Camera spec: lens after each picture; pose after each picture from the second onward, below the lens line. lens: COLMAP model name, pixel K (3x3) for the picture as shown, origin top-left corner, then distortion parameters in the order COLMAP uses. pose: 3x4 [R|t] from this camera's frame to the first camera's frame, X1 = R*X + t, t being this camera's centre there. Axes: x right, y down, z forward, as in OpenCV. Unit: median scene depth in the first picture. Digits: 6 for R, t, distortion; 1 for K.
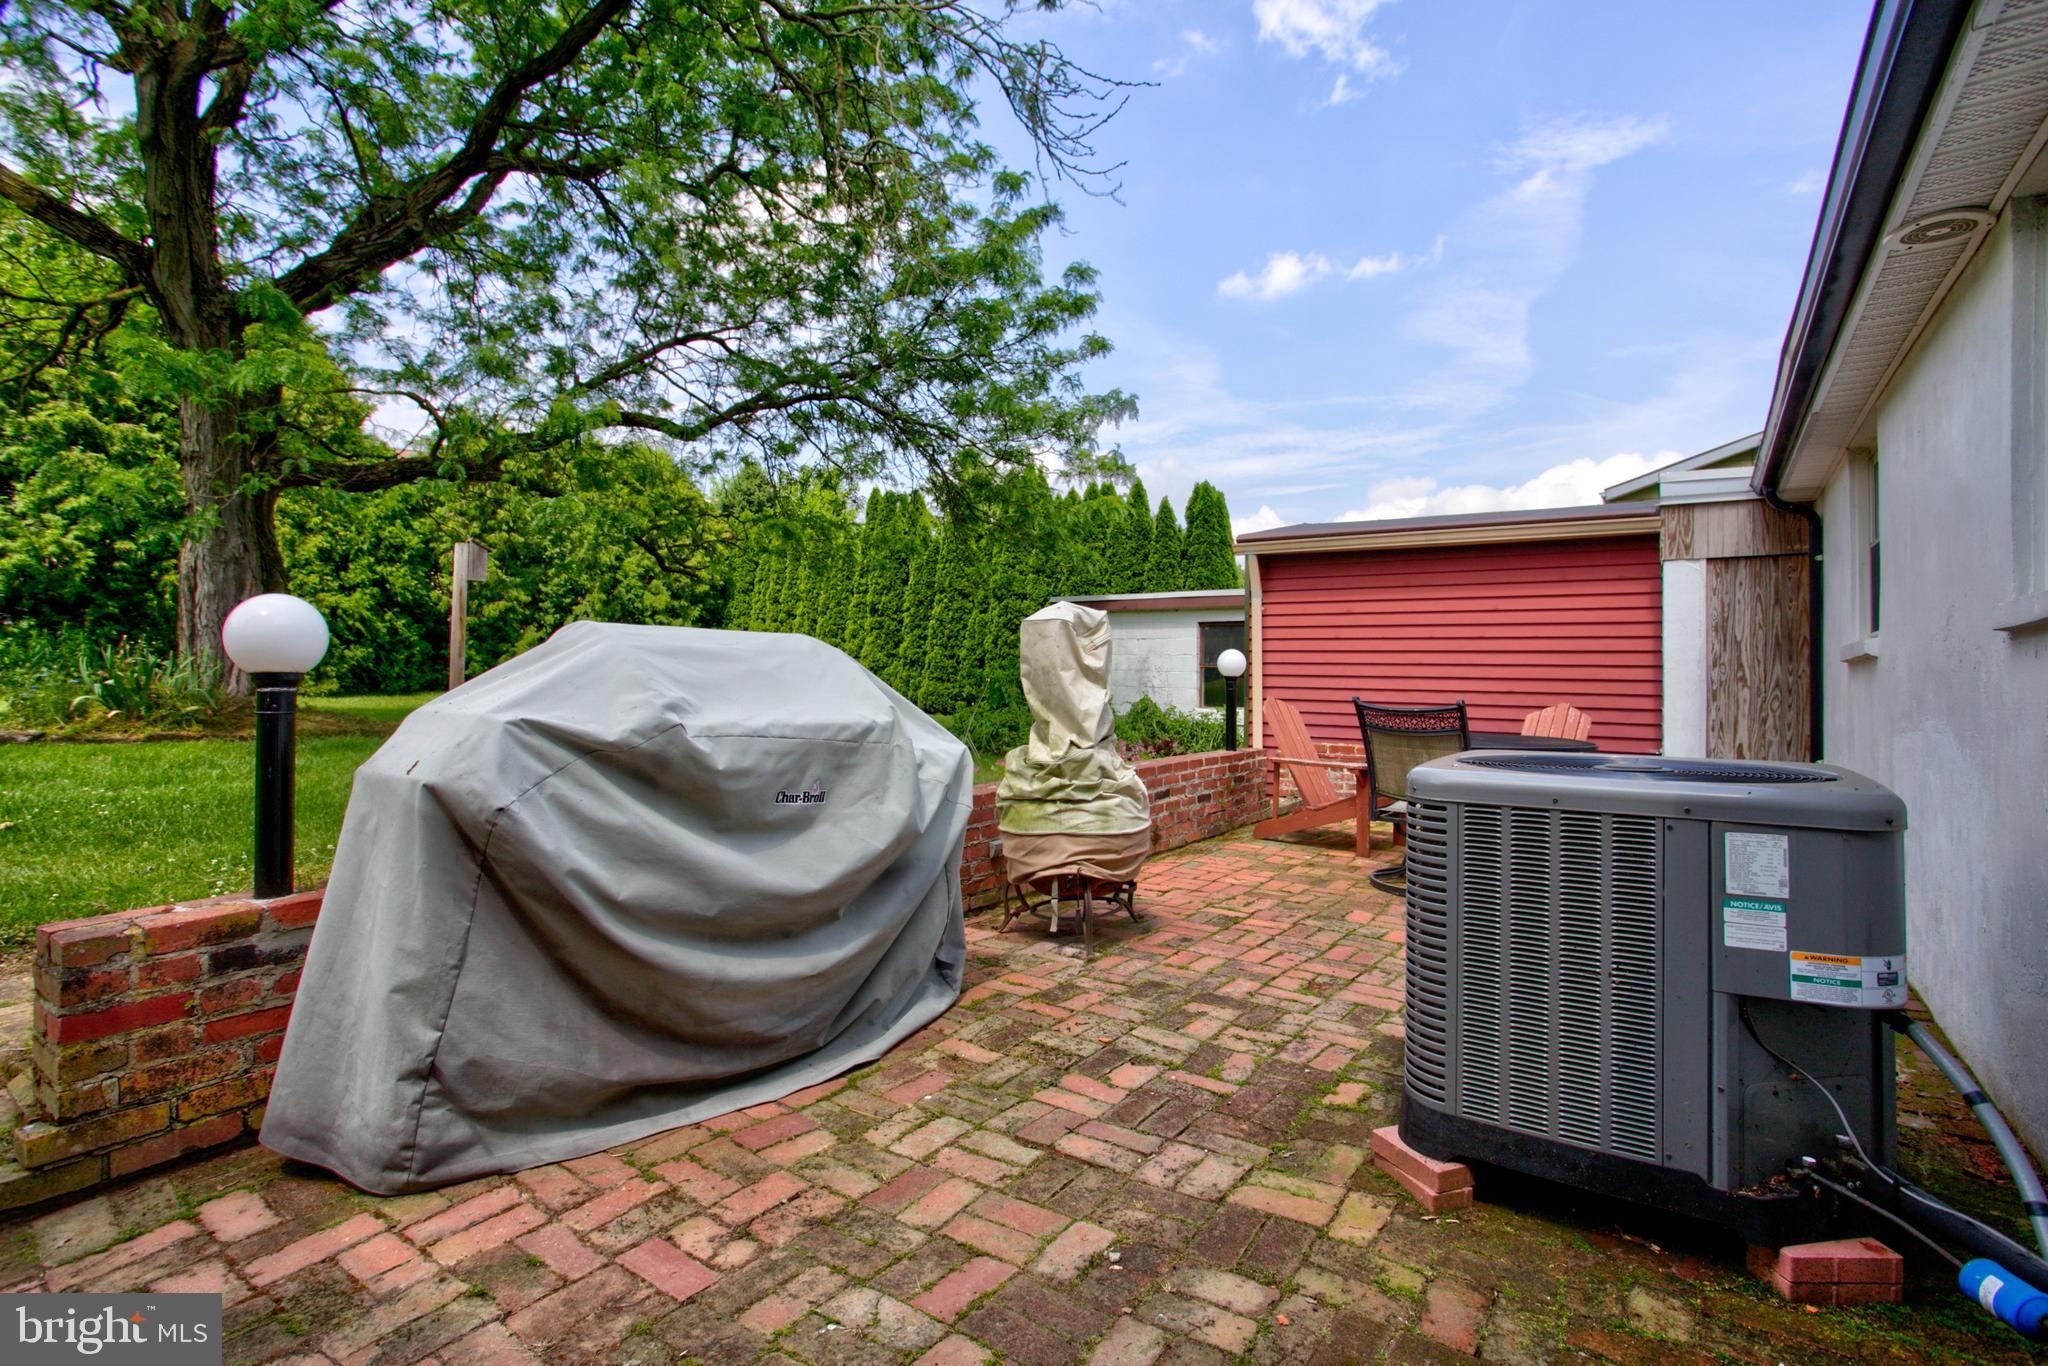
lens RADIAL K [[1003.7, 0, 1027.3], [0, 1003.7, 669.9], [0, 0, 1]] dist [0.004990, 0.001834]
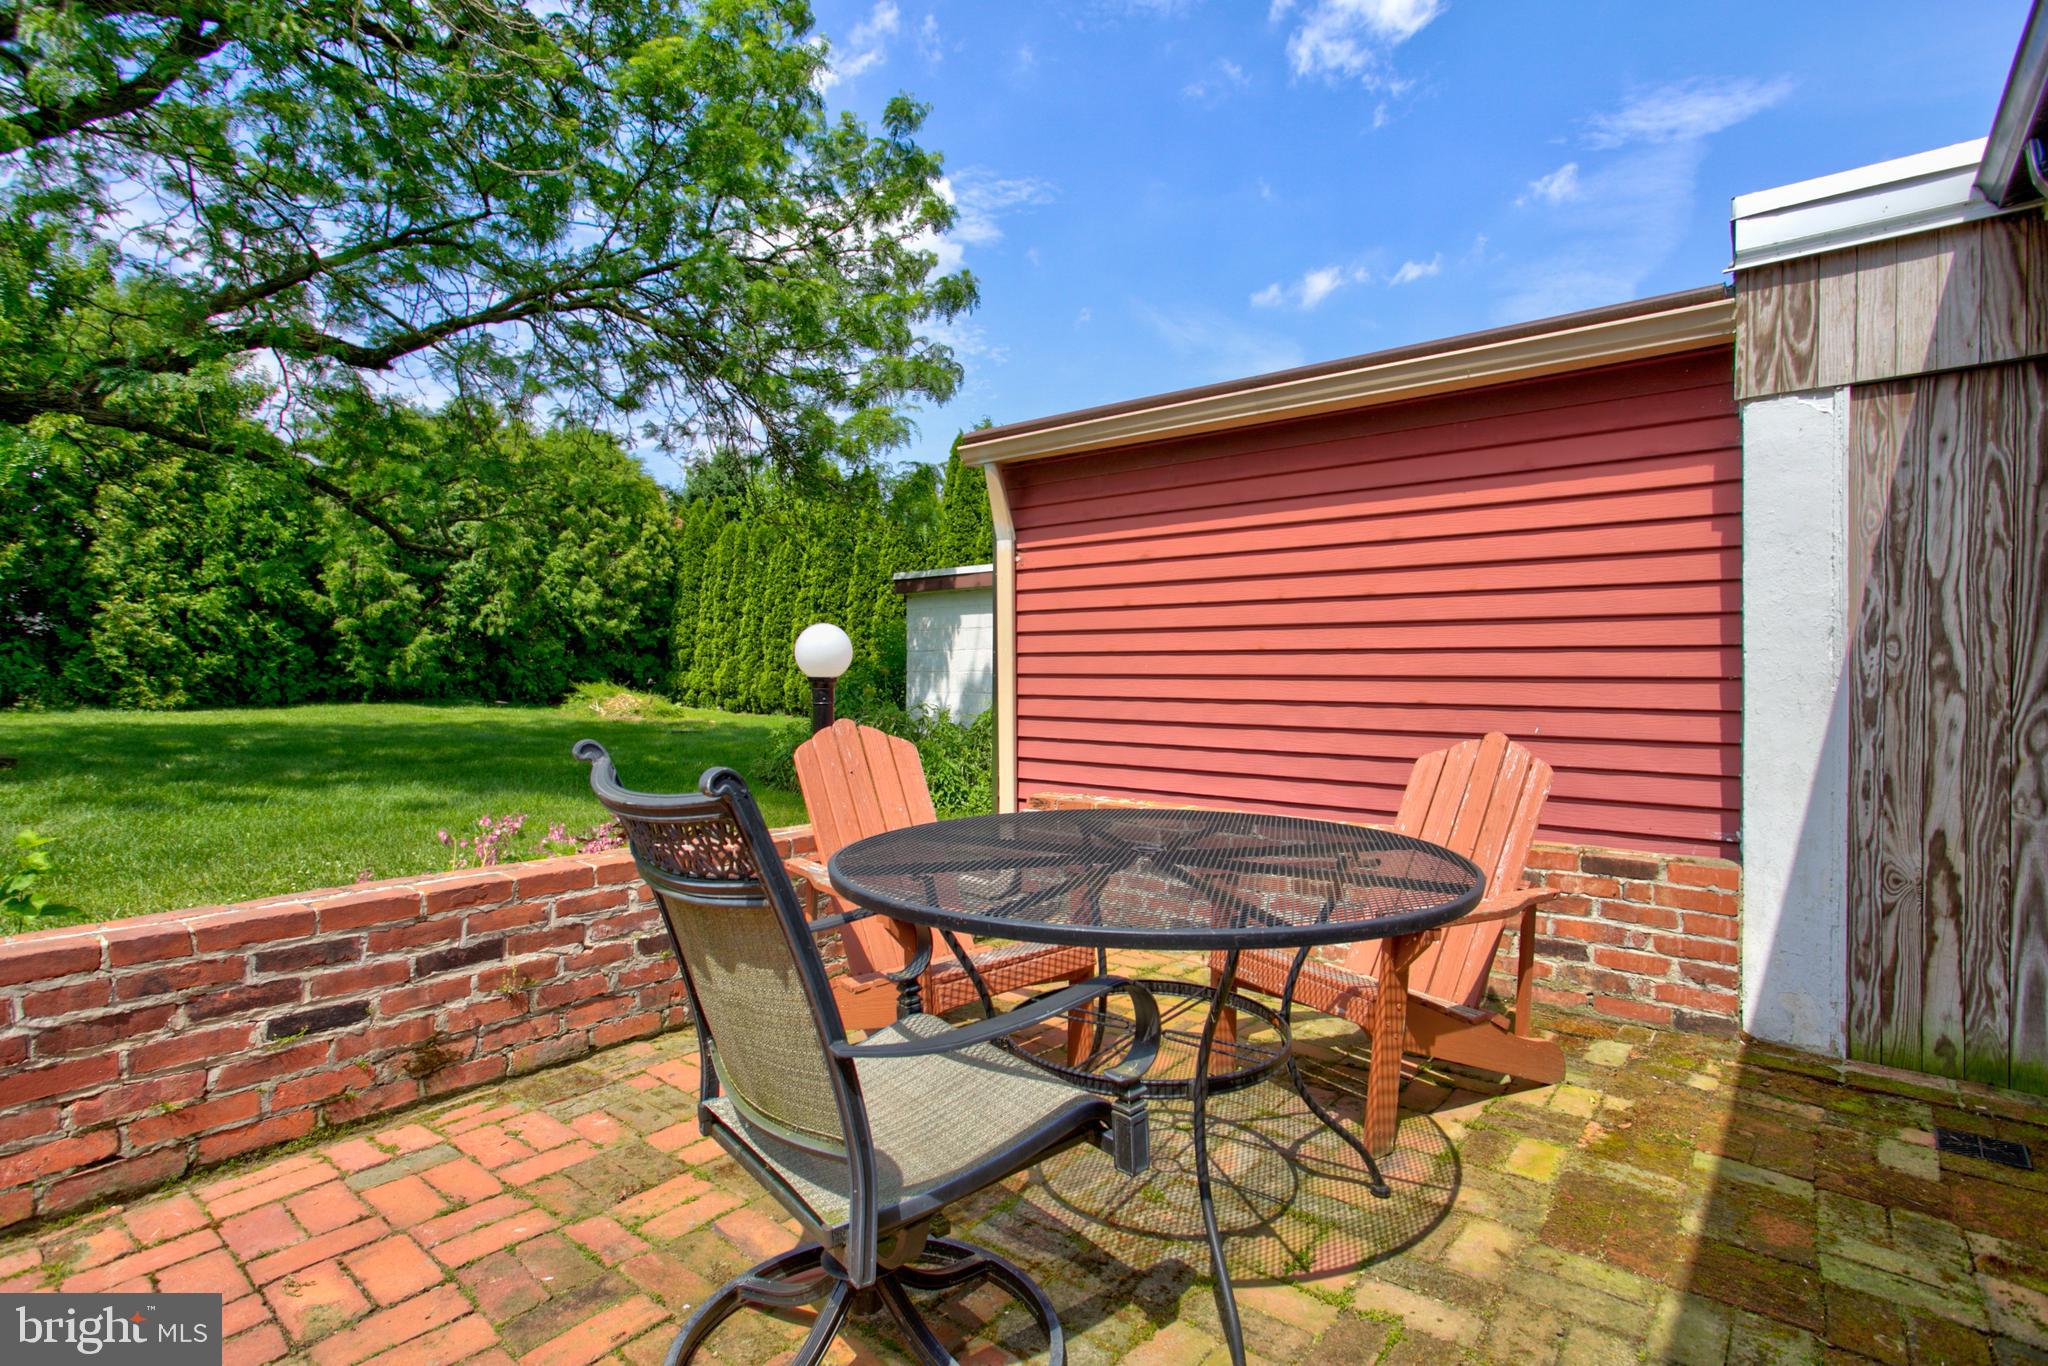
lens RADIAL K [[1003.7, 0, 1020.5], [0, 1003.7, 690.2], [0, 0, 1]] dist [0.004990, 0.001834]
pose [[0.996619, -0.008814, -0.081682, 0.114489], [0.010214, 0.999808, 0.016741, 0.001714], [0.081519, -0.017519, 0.996518, 0.173673]]
